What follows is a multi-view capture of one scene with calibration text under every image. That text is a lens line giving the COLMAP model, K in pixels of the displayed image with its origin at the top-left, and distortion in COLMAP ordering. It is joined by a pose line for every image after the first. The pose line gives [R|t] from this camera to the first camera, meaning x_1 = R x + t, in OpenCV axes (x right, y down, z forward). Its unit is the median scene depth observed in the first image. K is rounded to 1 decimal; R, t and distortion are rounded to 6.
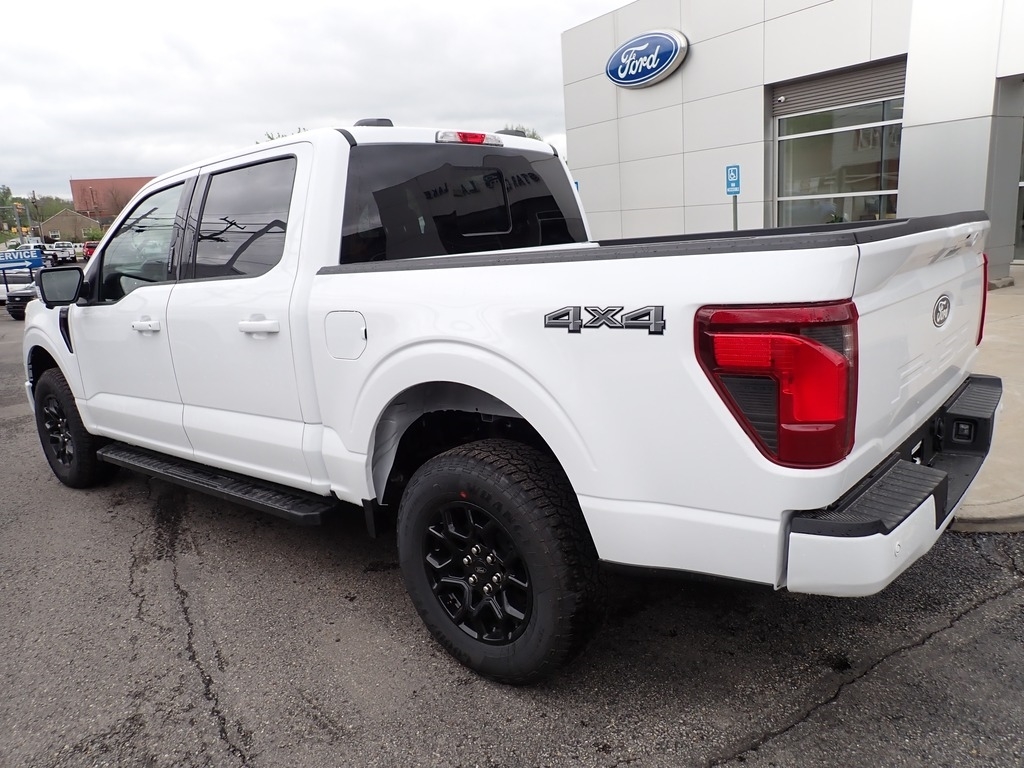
lens RADIAL K [[758.2, 0, 502.3], [0, 758.2, 380.3], [0, 0, 1]] dist [-0.008538, -0.003658]
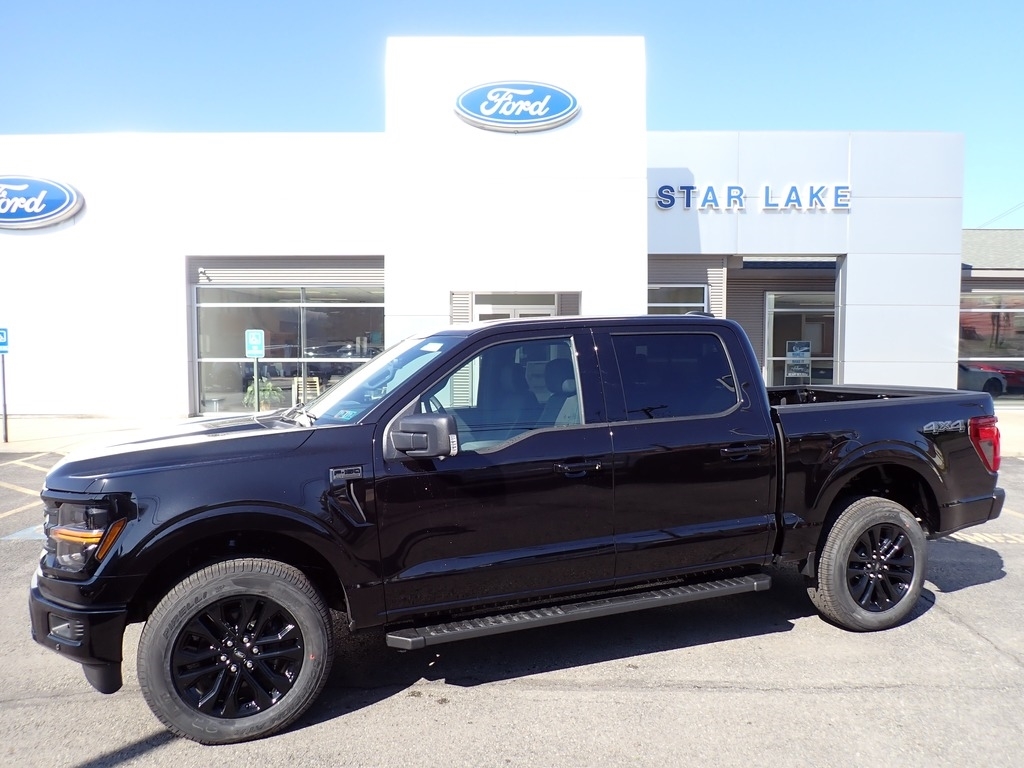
lens RADIAL K [[758.2, 0, 508.7], [0, 758.2, 386.3], [0, 0, 1]] dist [-0.008538, -0.003658]
pose [[0.502673, 0.024457, 0.864130, -0.575237], [0.149809, 0.982011, -0.114939, -0.027852], [-0.851397, 0.187231, 0.489967, 0.199576]]
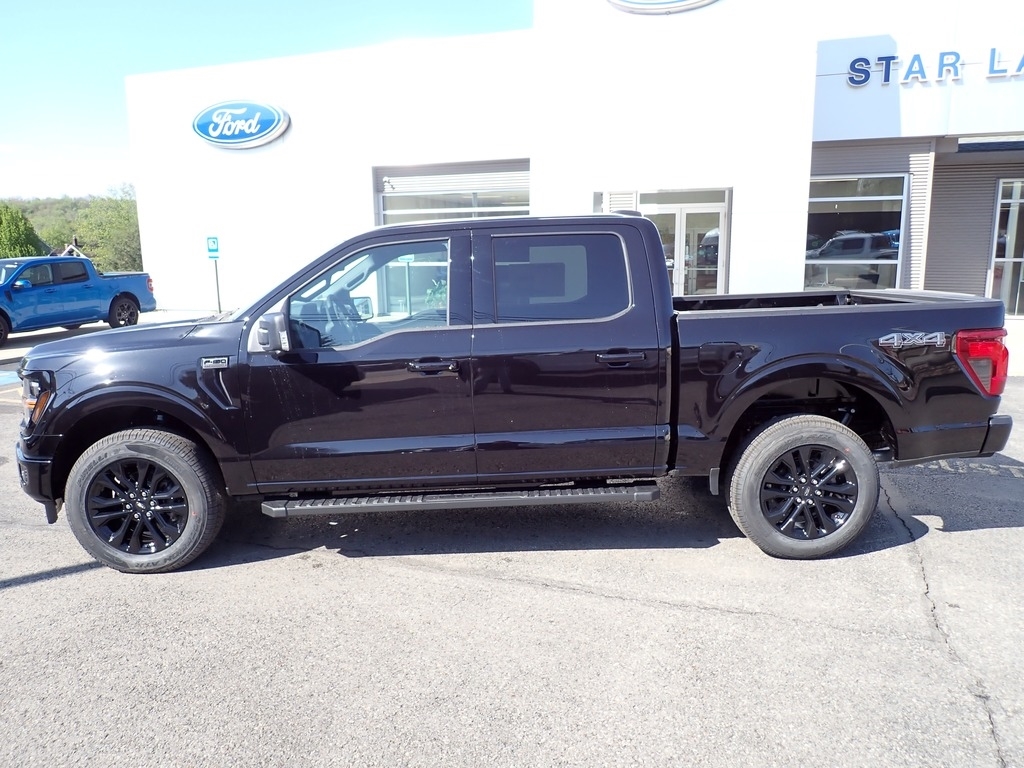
lens RADIAL K [[758.2, 0, 508.3], [0, 758.2, 387.5], [0, 0, 1]] dist [-0.008538, -0.003658]
pose [[0.759017, -0.054704, 0.648768, -0.442624], [0.096909, 0.994856, -0.029492, 0.002893], [-0.643818, 0.085256, 0.760414, 0.020120]]
